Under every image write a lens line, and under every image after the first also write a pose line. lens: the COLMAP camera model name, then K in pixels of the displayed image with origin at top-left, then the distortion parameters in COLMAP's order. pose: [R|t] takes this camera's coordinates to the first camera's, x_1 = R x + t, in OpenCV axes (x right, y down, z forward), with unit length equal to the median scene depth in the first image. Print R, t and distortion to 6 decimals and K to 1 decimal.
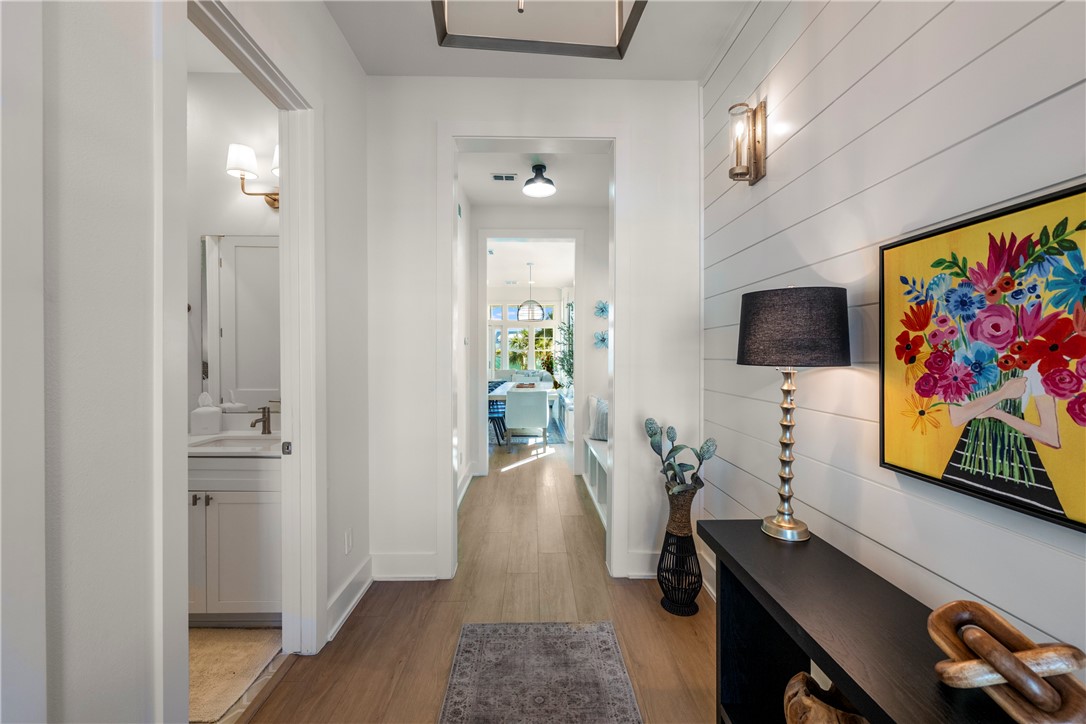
lens RADIAL K [[429.2, 0, 540.7], [0, 429.2, 360.4], [0, 0, 1]] dist [-0.002815, 0.000015]
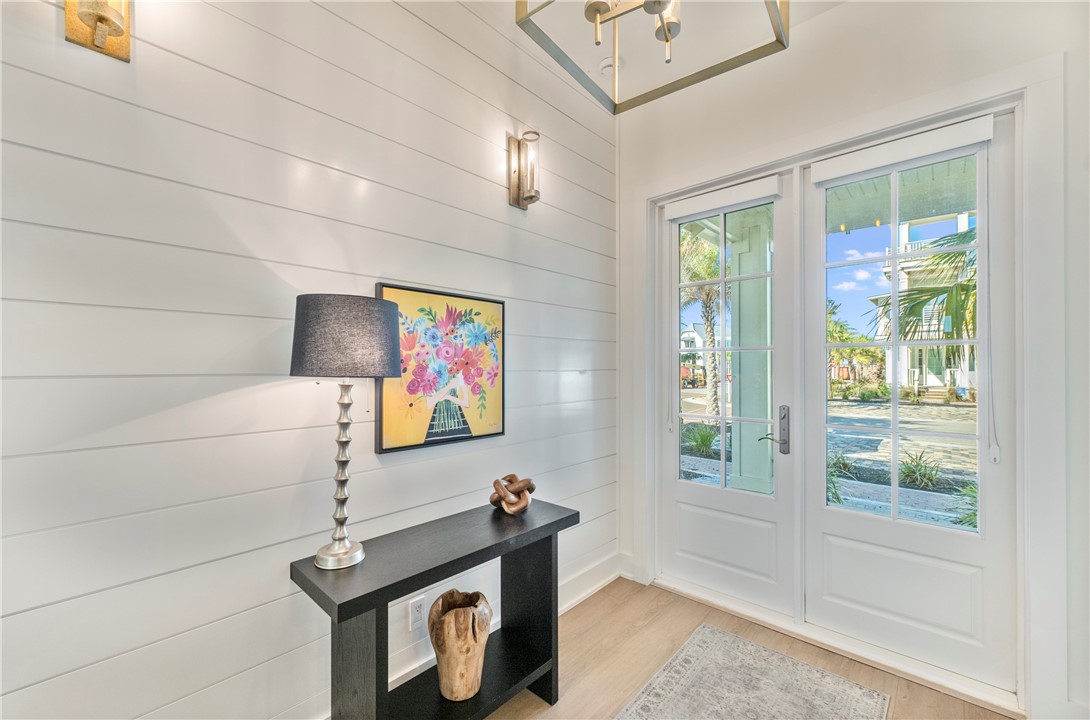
lens RADIAL K [[435.8, 0, 546.3], [0, 435.8, 364.6], [0, 0, 1]] dist [-0.003257, -0.000070]
pose [[-0.719731, 0.002927, 0.694246, -0.599132], [0.008865, 0.999948, 0.004974, -0.027253], [-0.694196, 0.009735, -0.719720, 2.022271]]
